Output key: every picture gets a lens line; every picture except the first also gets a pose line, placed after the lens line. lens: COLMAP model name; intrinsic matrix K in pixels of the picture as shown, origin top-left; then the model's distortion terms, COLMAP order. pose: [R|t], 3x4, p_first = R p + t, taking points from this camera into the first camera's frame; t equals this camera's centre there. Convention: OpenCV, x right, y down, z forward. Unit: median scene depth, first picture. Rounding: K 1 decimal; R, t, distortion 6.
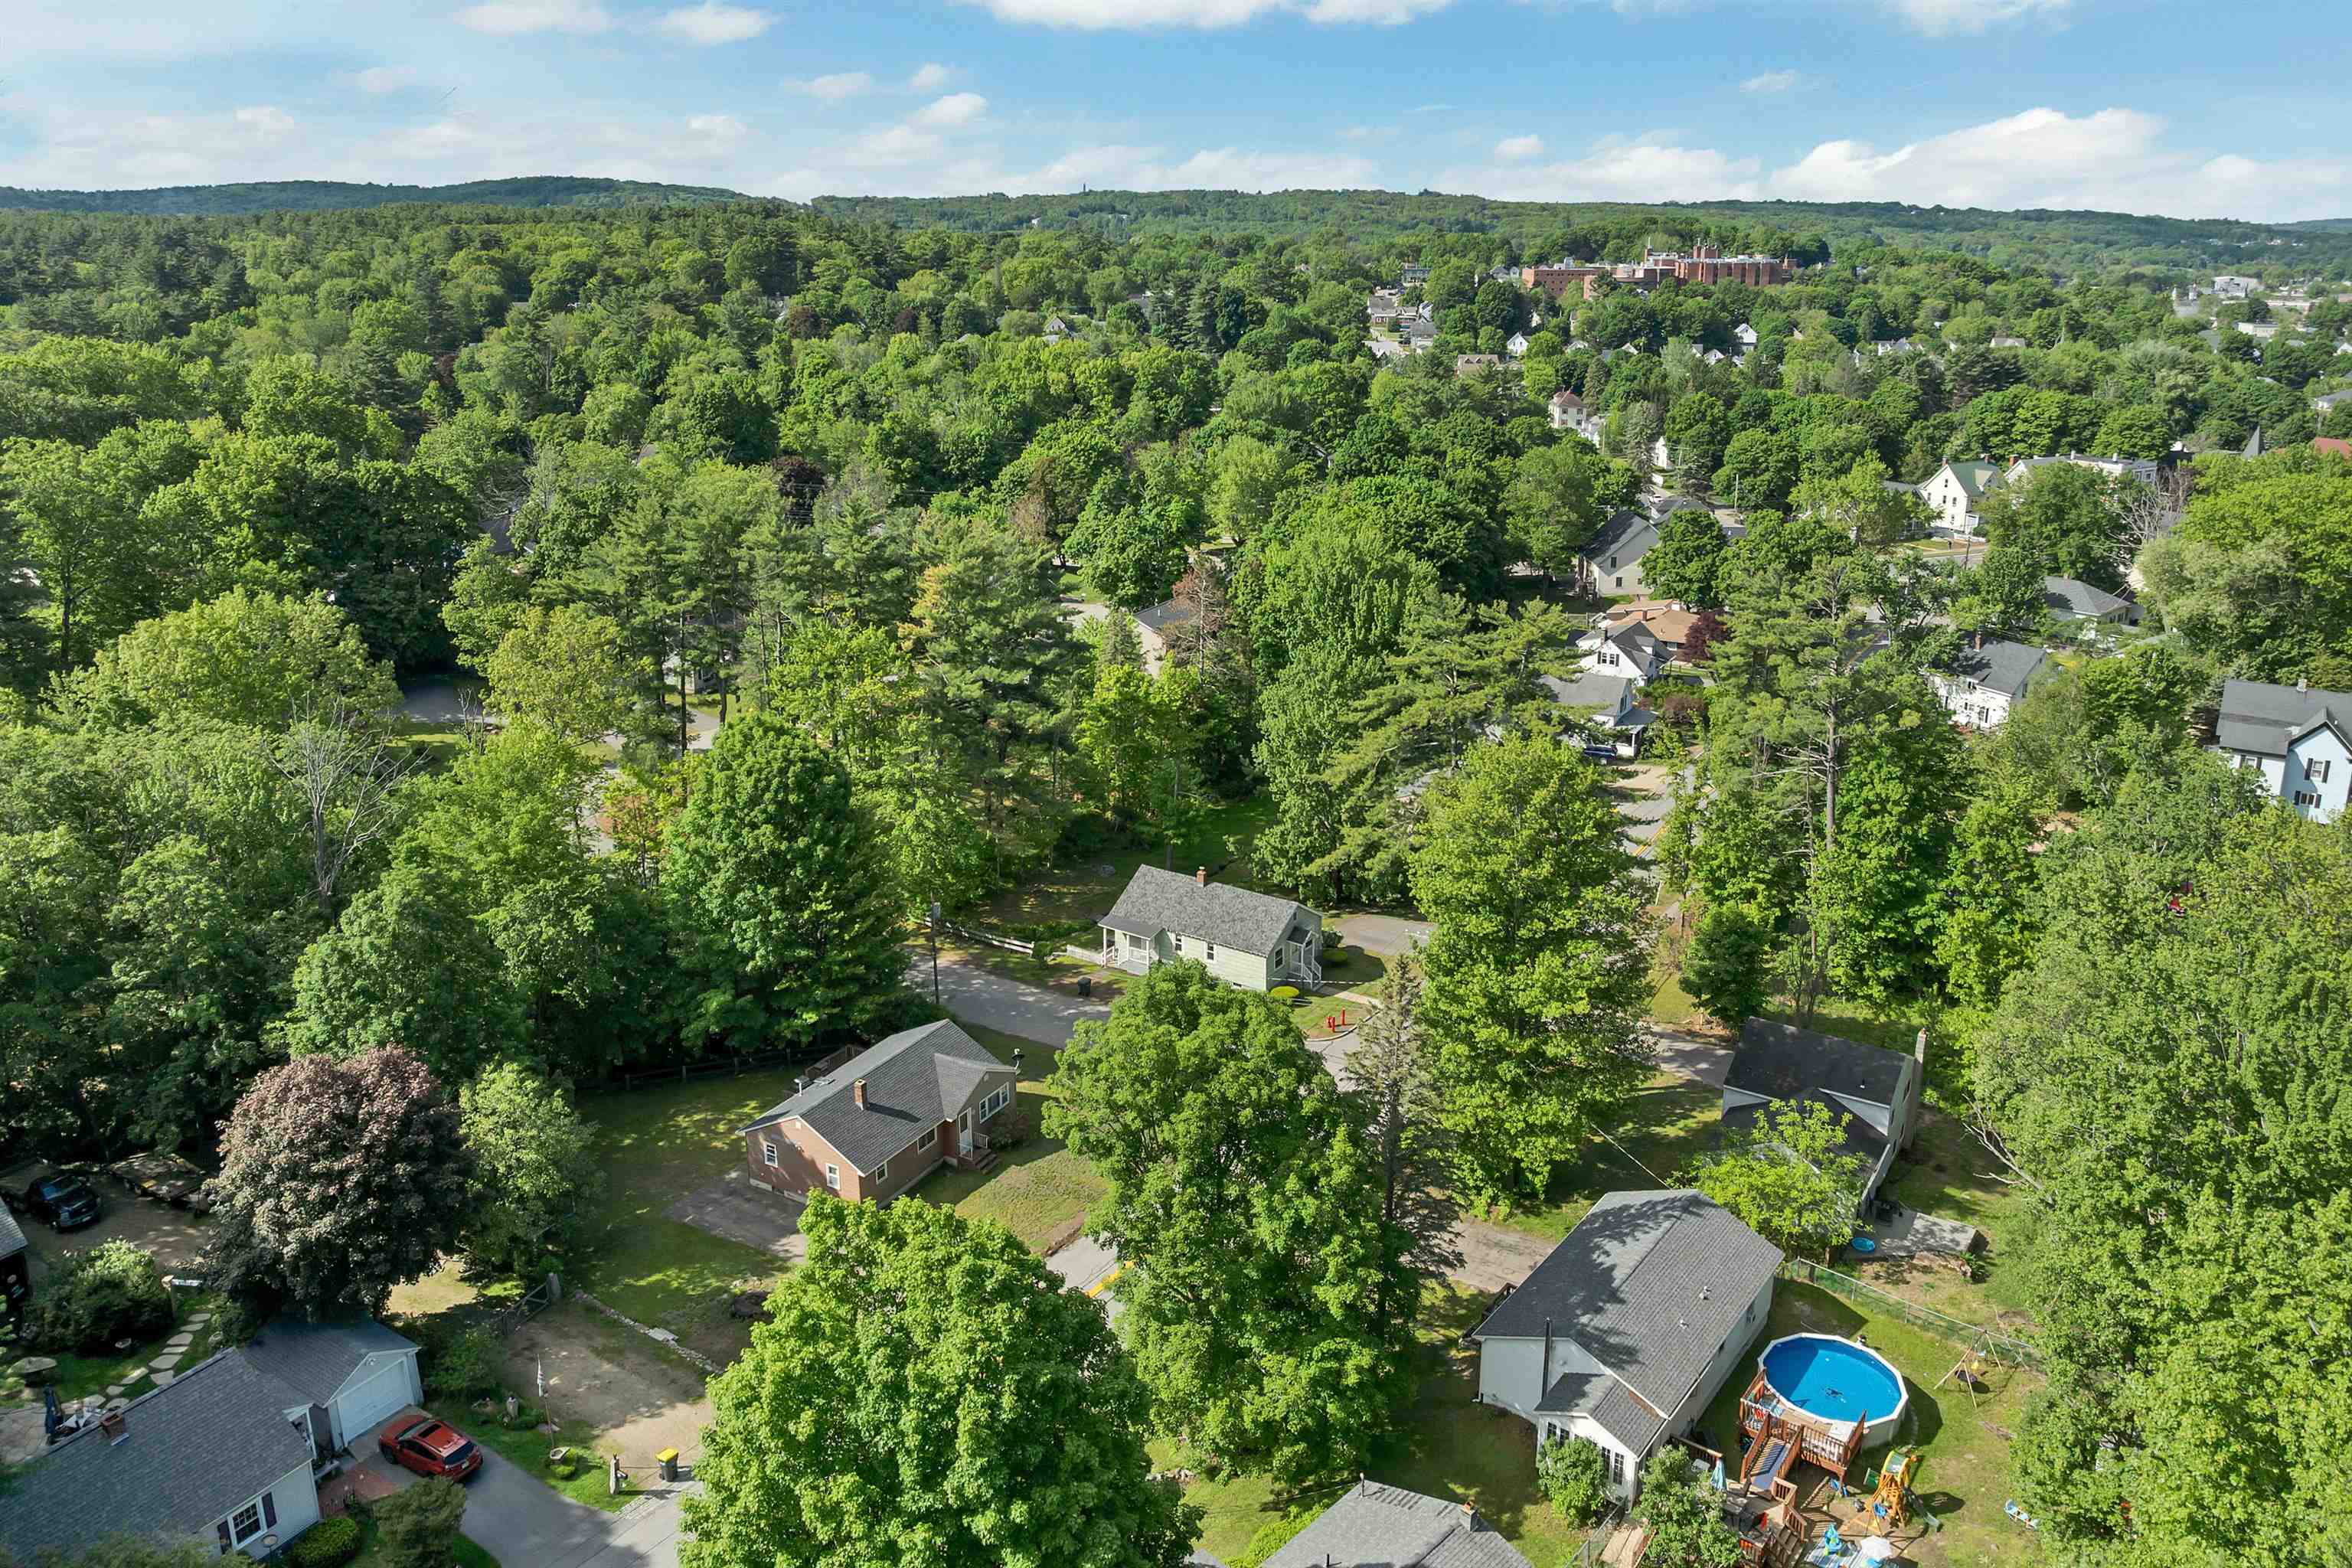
lens RADIAL K [[1676.7, 0, 1184.5], [0, 1676.7, 681.2], [0, 0, 1]] dist [-0.042373, 0.002307]
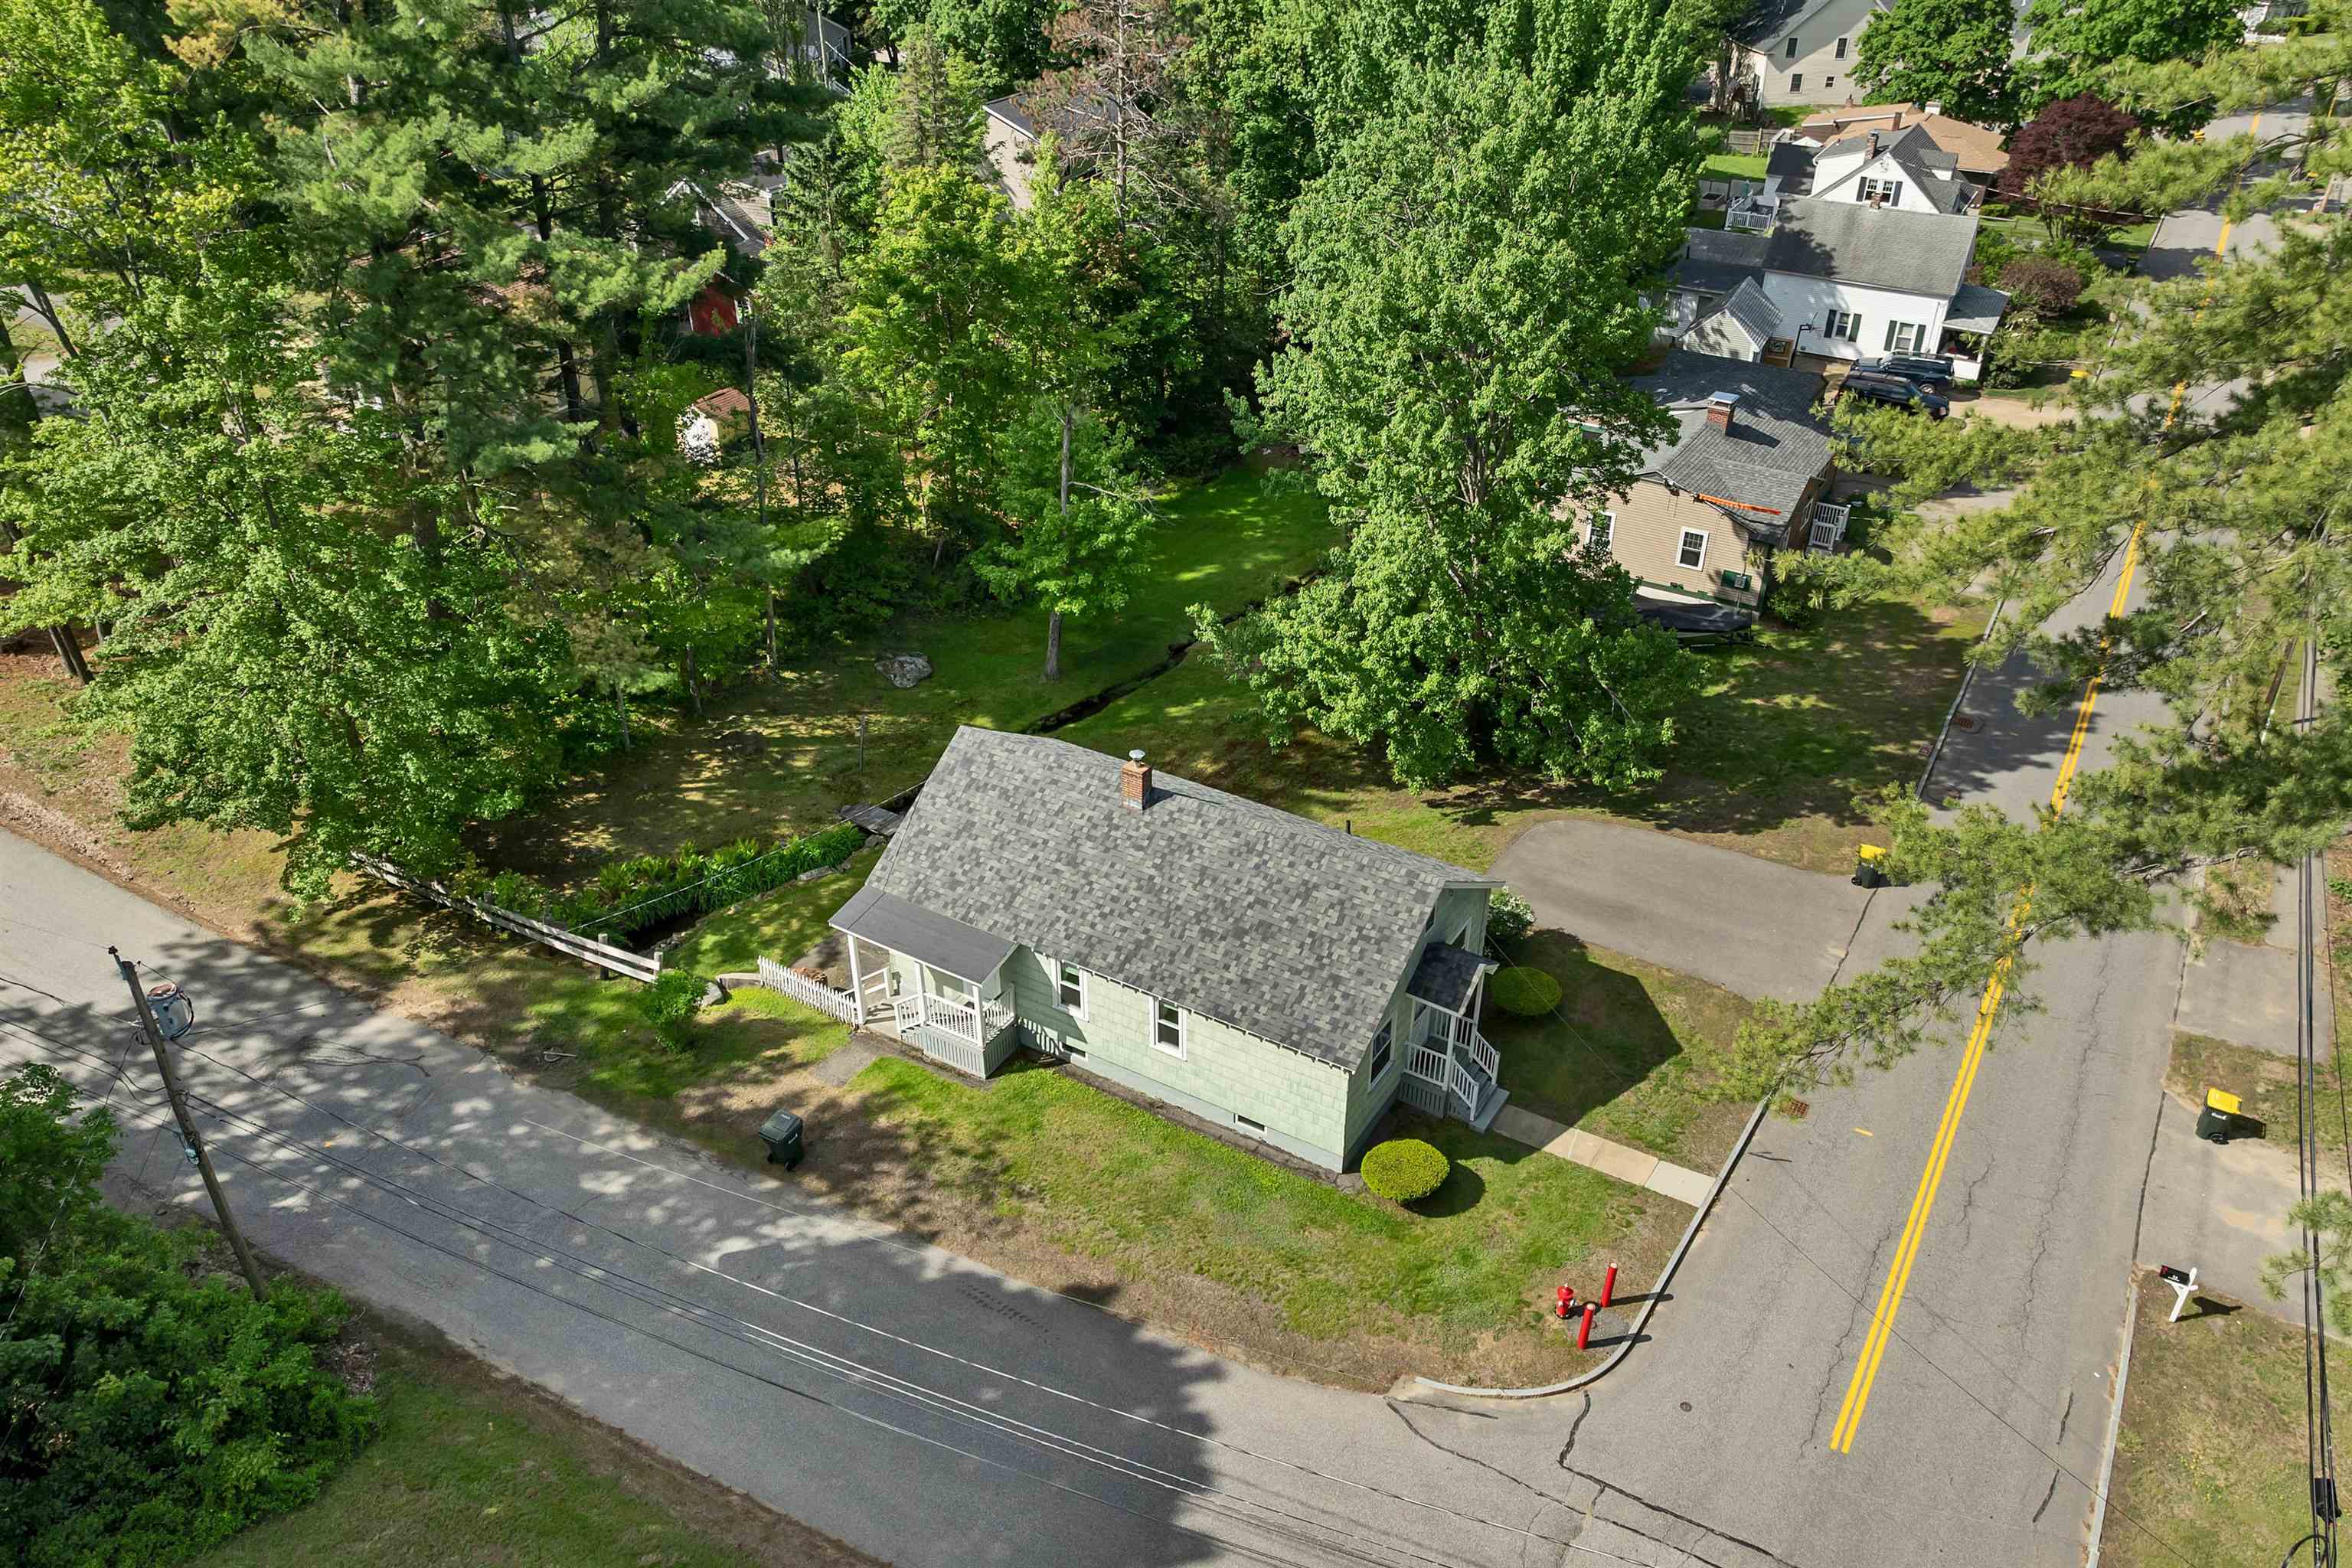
lens RADIAL K [[1655.1, 0, 1174.6], [0, 1655.1, 850.5], [0, 0, 1]] dist [-0.023790, -0.000007]
pose [[0.999031, -0.018060, 0.040138, 0.003843], [0.004184, 0.946775, 0.321870, 0.022771], [-0.043815, -0.321390, 0.945933, 0.620039]]
